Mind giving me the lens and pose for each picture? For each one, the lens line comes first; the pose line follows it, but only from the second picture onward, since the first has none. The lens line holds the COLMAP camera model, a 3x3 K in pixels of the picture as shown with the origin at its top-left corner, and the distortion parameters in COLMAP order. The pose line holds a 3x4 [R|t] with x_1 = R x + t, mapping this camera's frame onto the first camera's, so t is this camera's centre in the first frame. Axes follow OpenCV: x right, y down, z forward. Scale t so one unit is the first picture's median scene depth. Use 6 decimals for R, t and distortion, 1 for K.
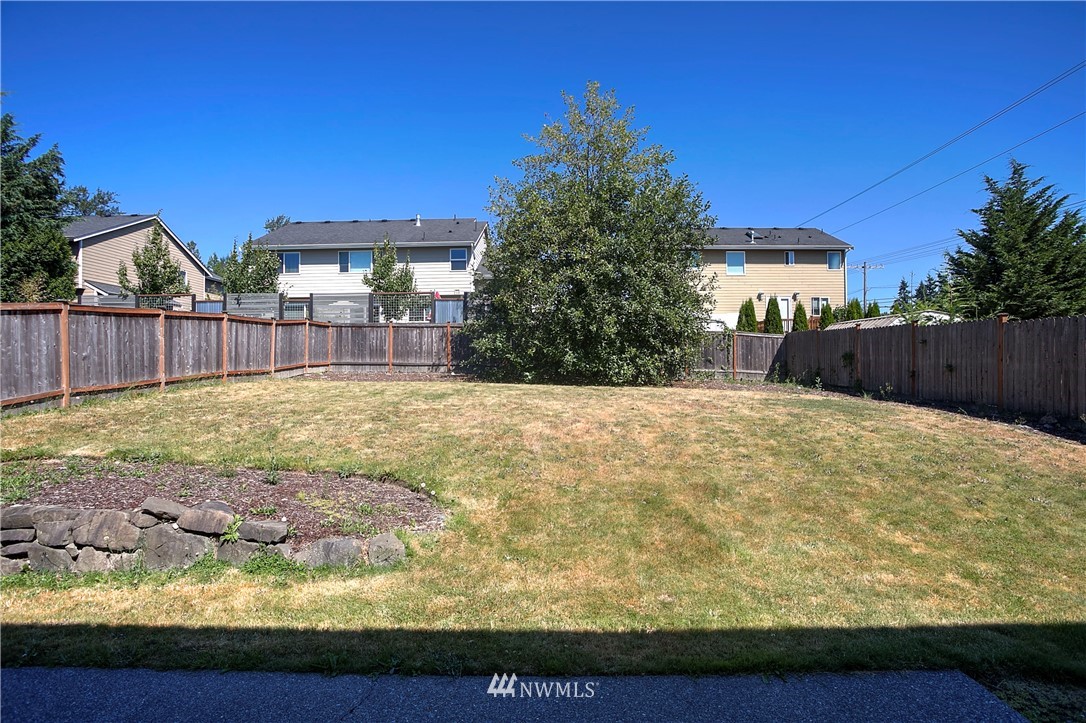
lens RADIAL K [[533.0, 0, 543.0], [0, 533.0, 361.5], [0, 0, 1]] dist [-0.062337, 0.028222]
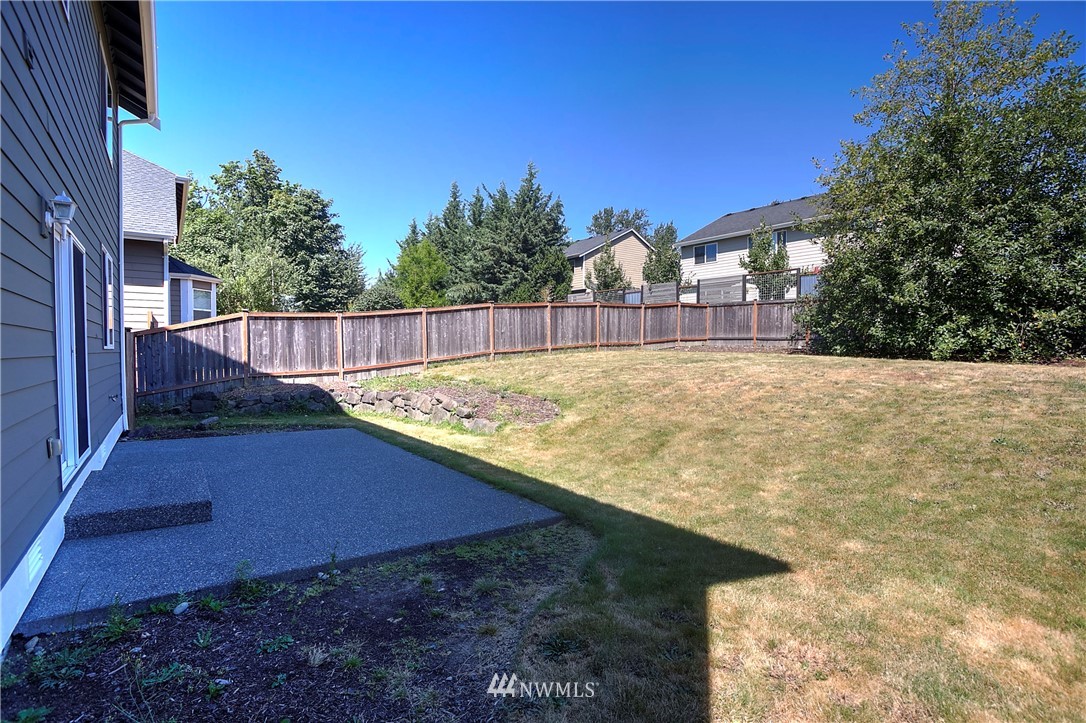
lens RADIAL K [[517.6, 0, 544.8], [0, 517.6, 362.1], [0, 0, 1]] dist [-0.058984, 0.028531]
pose [[0.629069, 0.028098, -0.776841, 0.369227], [0.003344, 0.999239, 0.038850, 0.014895], [0.777342, -0.027037, 0.628497, -0.001740]]
